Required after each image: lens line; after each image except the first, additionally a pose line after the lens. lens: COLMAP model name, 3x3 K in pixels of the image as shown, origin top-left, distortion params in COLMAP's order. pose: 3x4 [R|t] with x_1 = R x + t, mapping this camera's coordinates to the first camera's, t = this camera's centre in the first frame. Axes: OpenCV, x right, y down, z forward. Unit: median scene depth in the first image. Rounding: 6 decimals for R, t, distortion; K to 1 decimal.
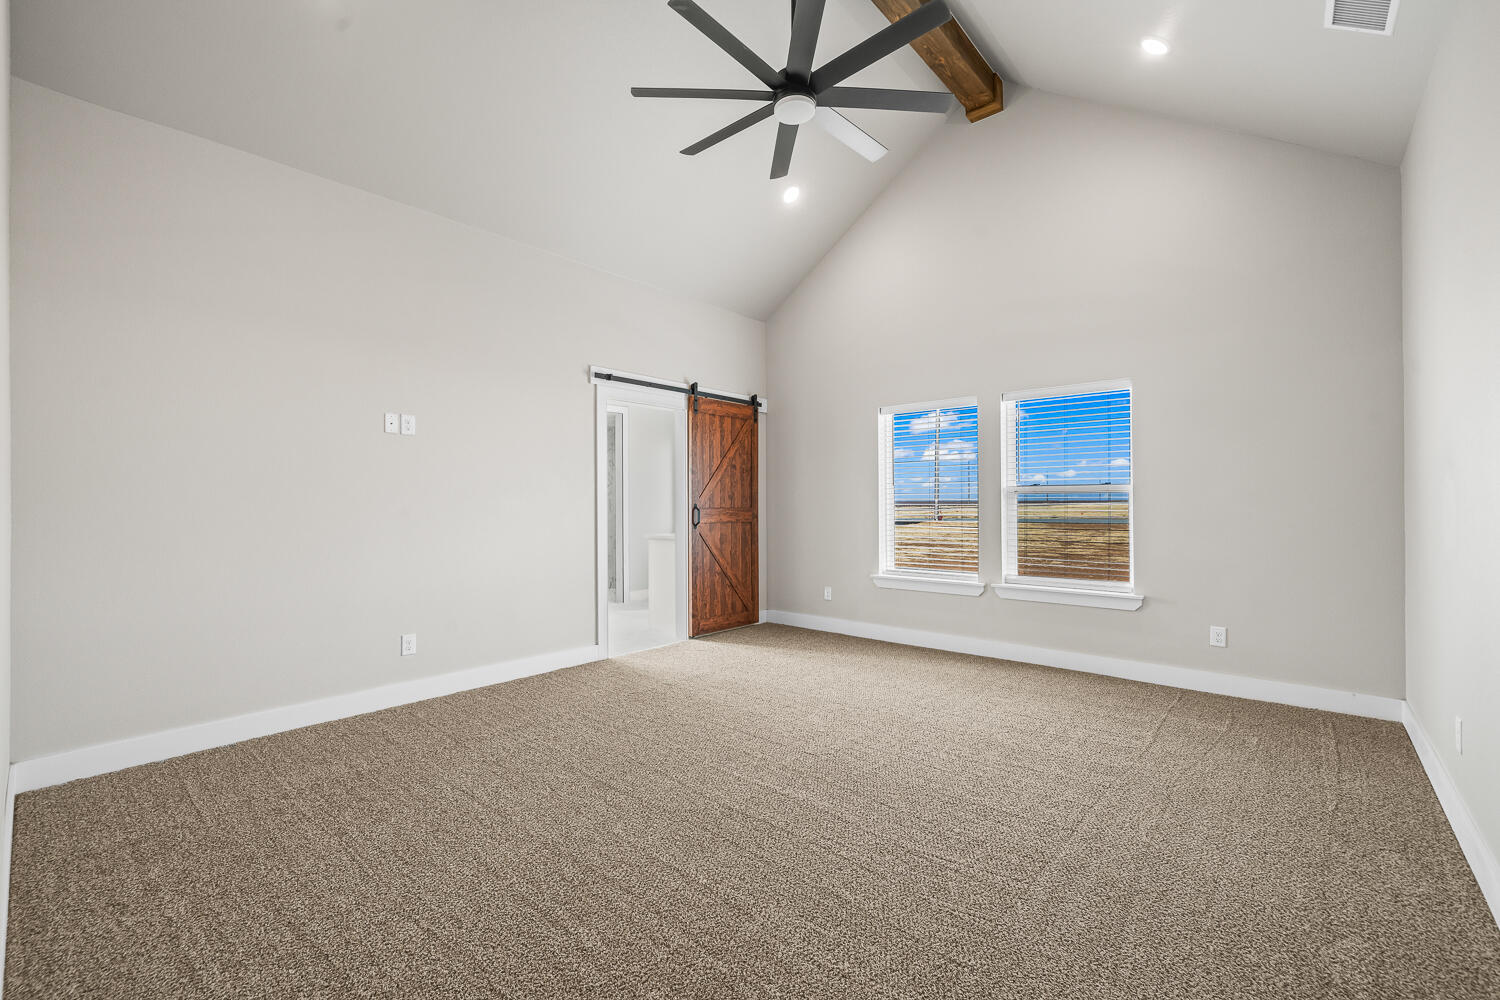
lens RADIAL K [[622.5, 0, 749.1], [0, 622.5, 498.1], [0, 0, 1]] dist [0.002856, -0.000028]
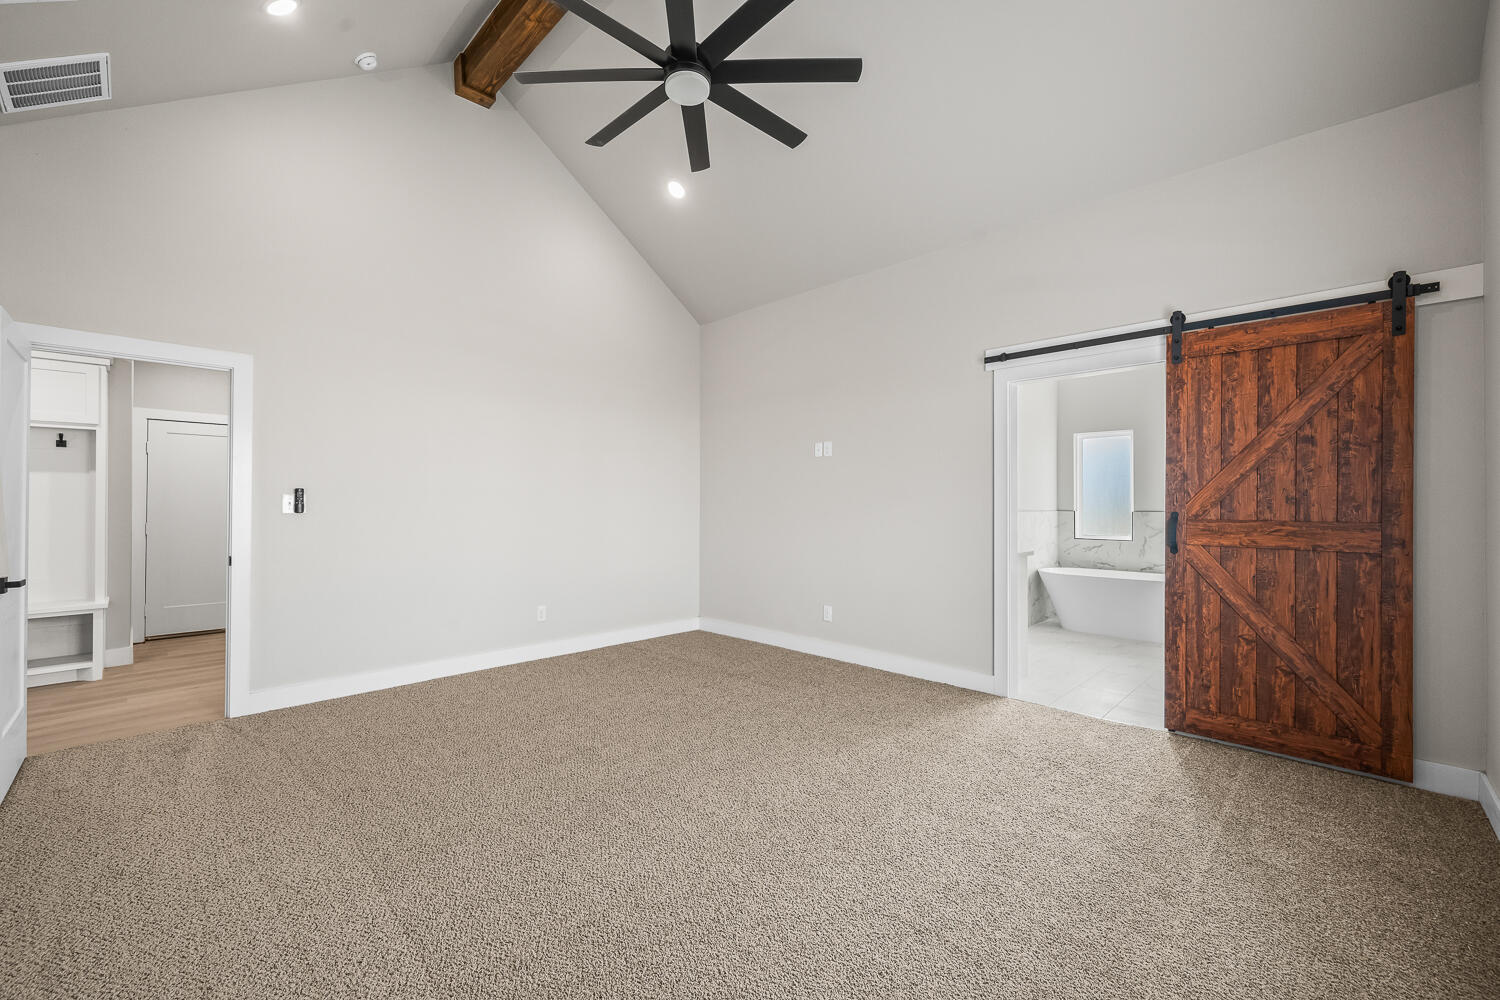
lens RADIAL K [[622.5, 0, 748.9], [0, 622.5, 503.5], [0, 0, 1]] dist [0.002856, -0.000028]
pose [[-0.059361, -0.003912, -0.998229, 0.516533], [0.001560, 0.999991, -0.004012, 0.002345], [0.998235, -0.001795, -0.059354, 0.591028]]
